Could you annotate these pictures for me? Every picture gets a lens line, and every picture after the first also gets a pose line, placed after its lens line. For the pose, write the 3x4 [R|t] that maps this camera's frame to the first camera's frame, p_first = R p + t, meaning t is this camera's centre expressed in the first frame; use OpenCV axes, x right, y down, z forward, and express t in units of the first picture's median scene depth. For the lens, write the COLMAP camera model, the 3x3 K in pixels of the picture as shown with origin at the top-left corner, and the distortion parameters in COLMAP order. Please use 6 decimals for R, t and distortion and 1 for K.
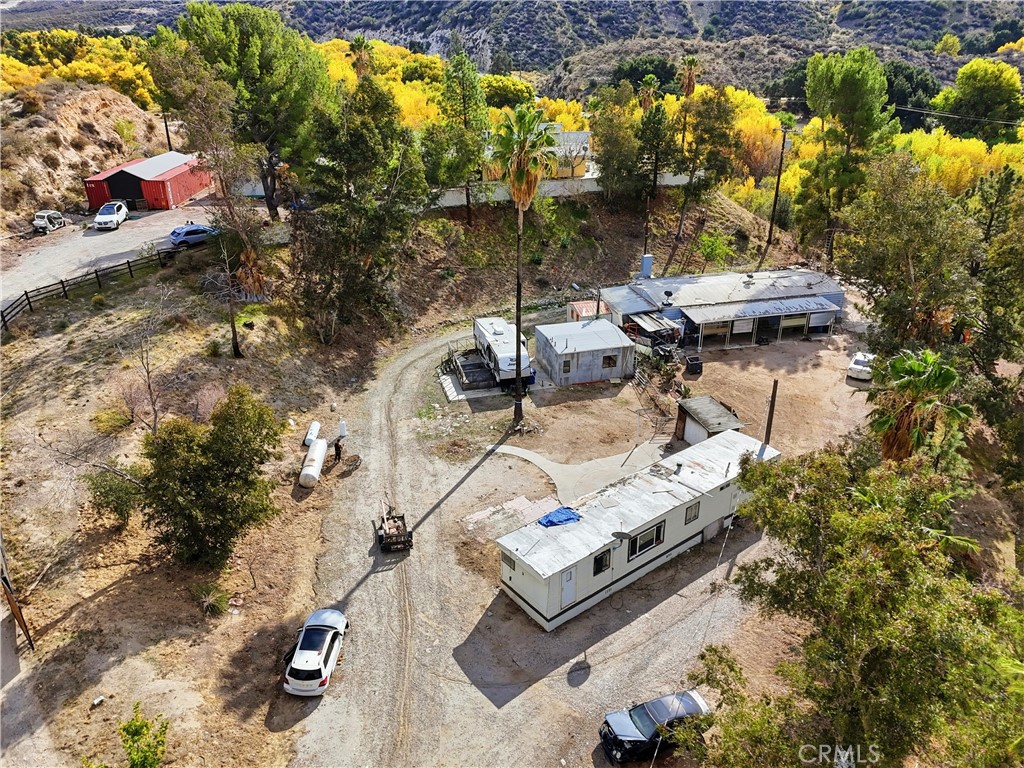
lens RADIAL K [[766.9, 0, 512.0], [0, 766.9, 384.0], [0, 0, 1]] dist [0.072792, -0.066975]
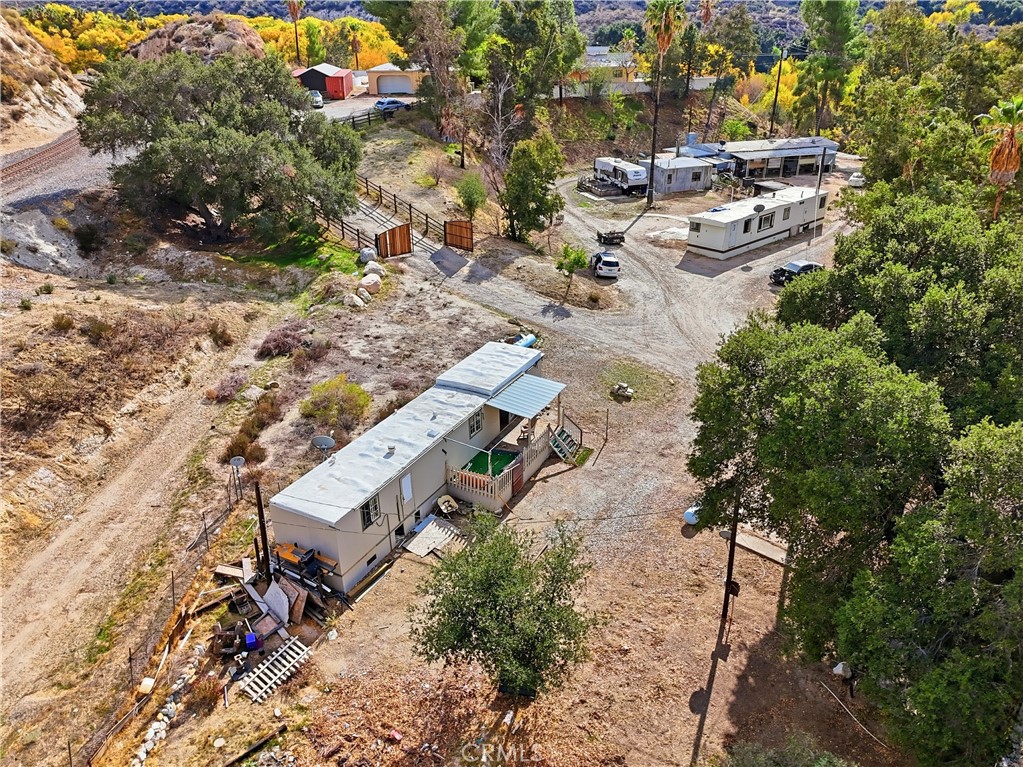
lens RADIAL K [[766.2, 0, 511.5], [0, 766.2, 383.5], [0, 0, 1]] dist [0.072792, -0.066975]
pose [[0.996355, -0.036690, 0.077009, -0.257264], [0.036189, 0.999314, 0.007902, 0.248253], [-0.077246, -0.005087, 0.996999, -0.333891]]
